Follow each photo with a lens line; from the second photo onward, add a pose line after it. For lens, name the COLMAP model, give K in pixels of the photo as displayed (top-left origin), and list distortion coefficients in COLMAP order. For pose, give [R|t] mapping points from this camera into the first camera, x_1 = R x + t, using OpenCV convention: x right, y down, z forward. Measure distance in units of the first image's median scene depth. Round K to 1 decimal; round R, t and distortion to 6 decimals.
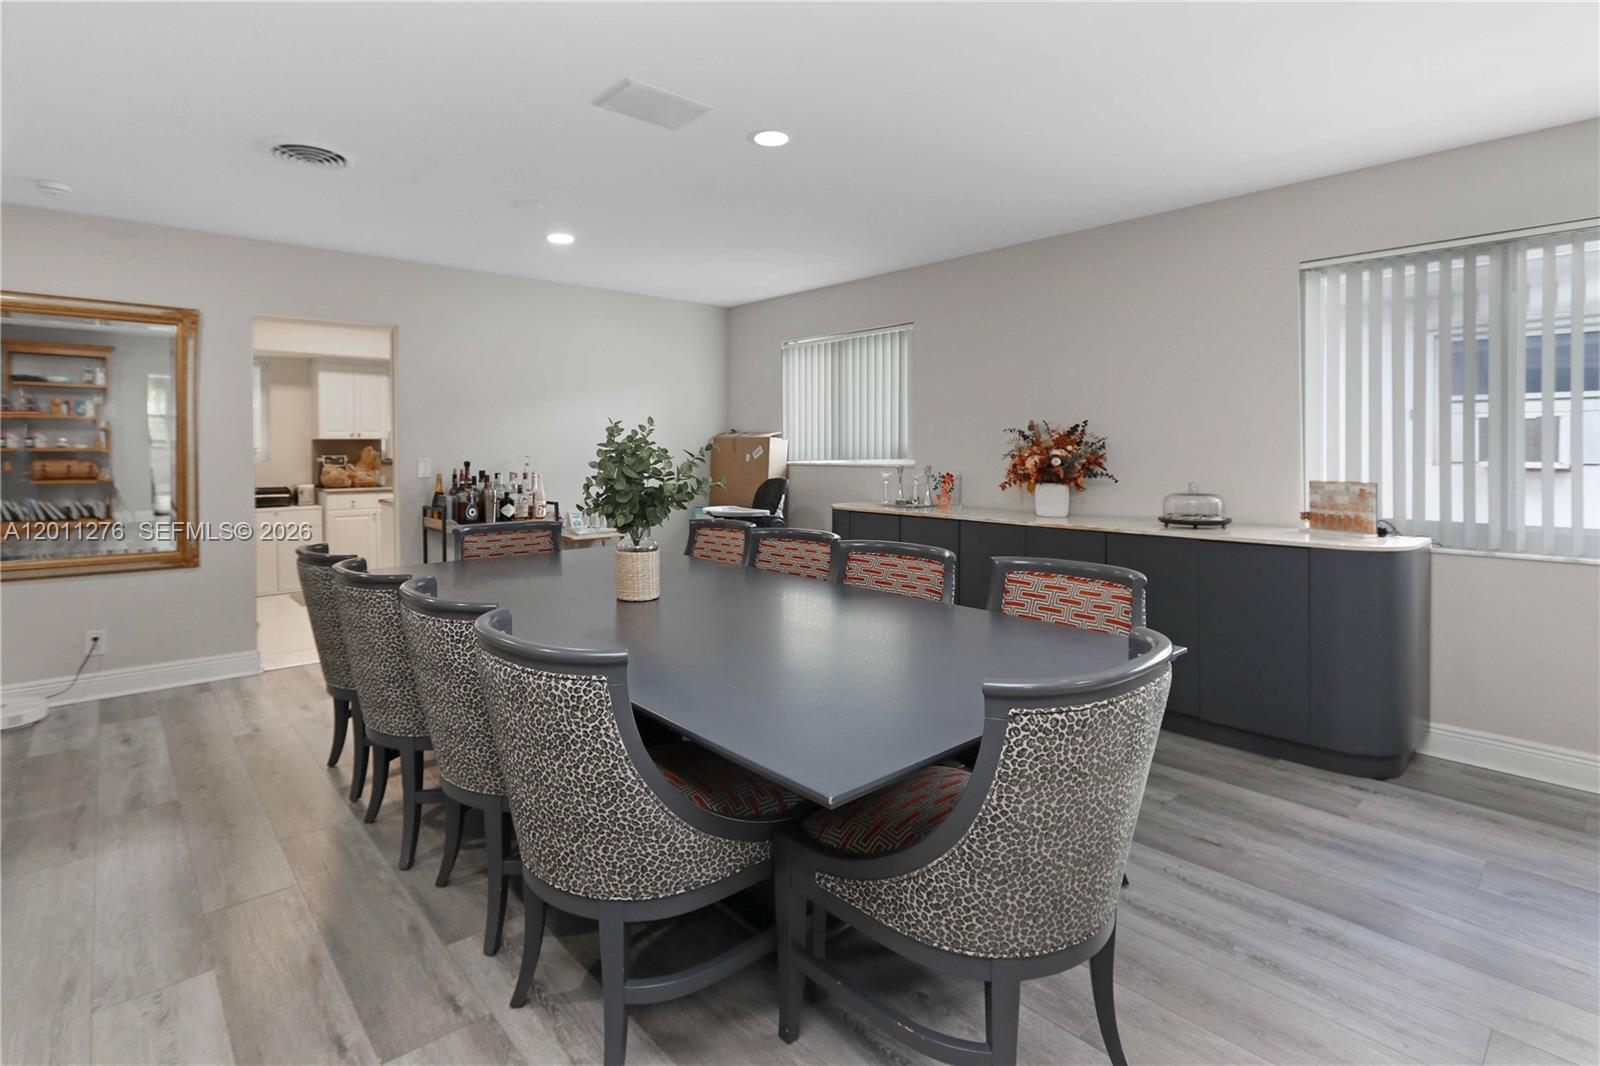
lens RADIAL K [[773.1, 0, 762.9], [0, 773.1, 459.3], [0, 0, 1]] dist [-0.023390, 0.000724]
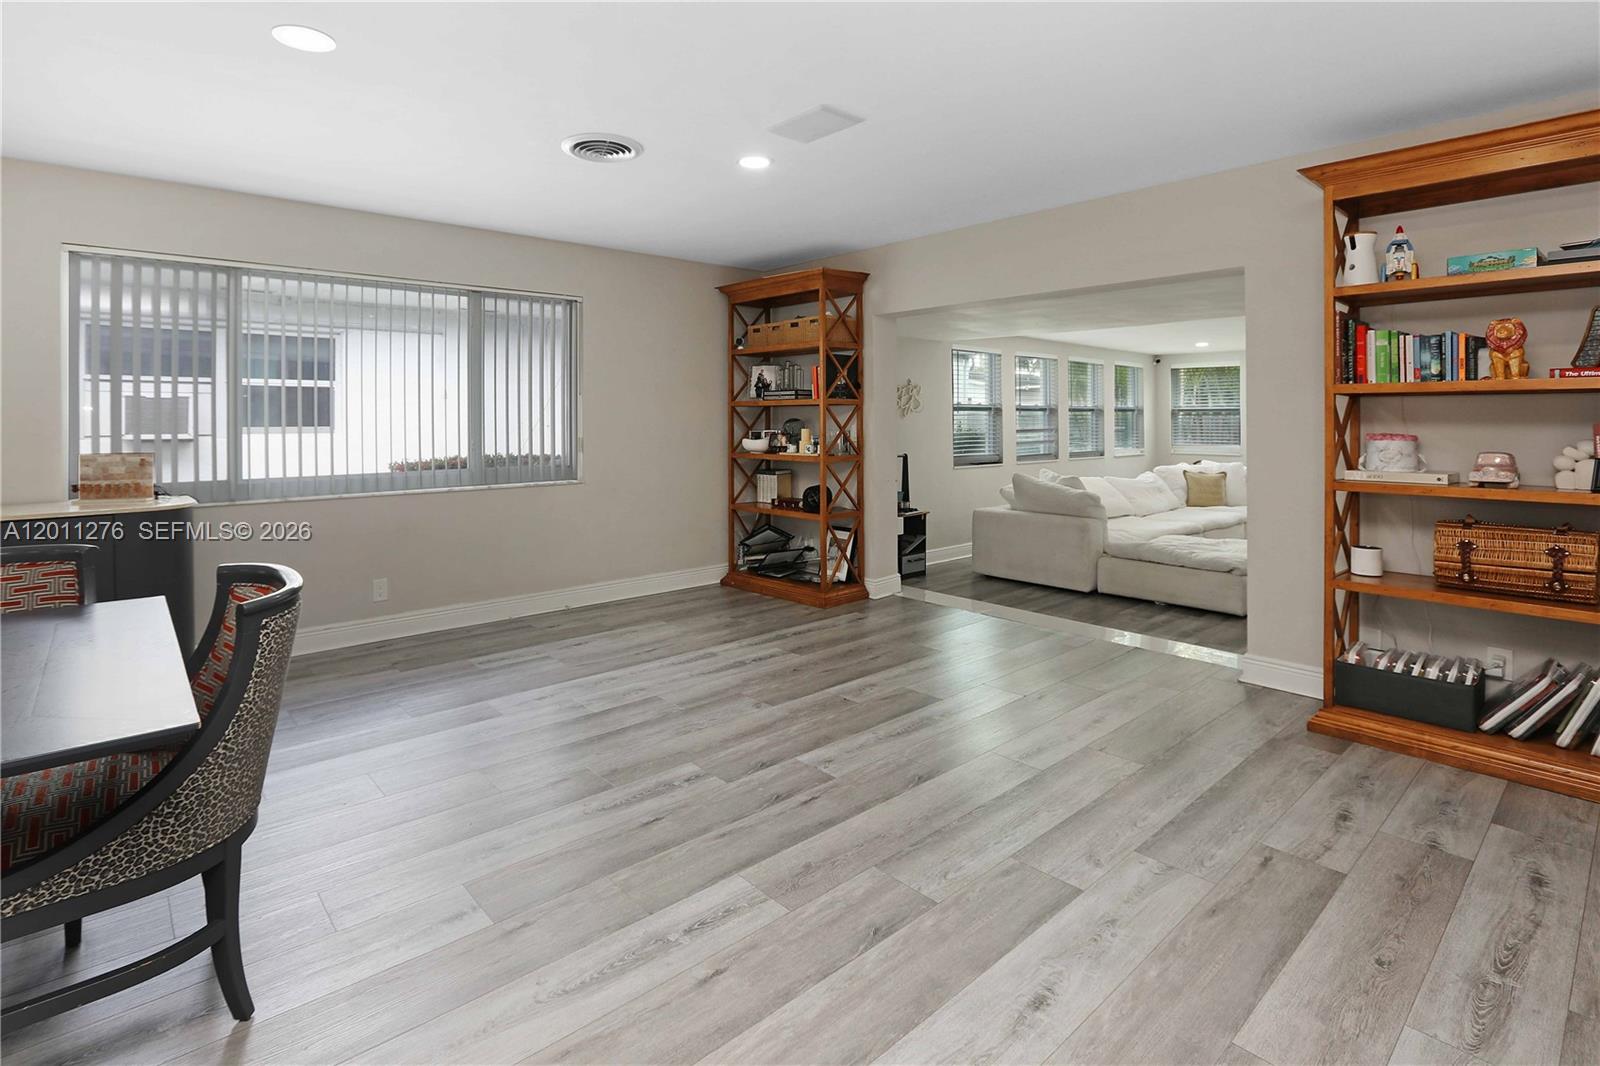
lens RADIAL K [[782.2, 0, 802.8], [0, 782.2, 424.8], [0, 0, 1]] dist [-0.016981, 0.000458]
pose [[-0.020650, -0.005010, 0.999774, -0.348369], [0.017061, 0.999840, 0.005362, -0.001149], [-0.999641, 0.017167, -0.020561, 0.030477]]
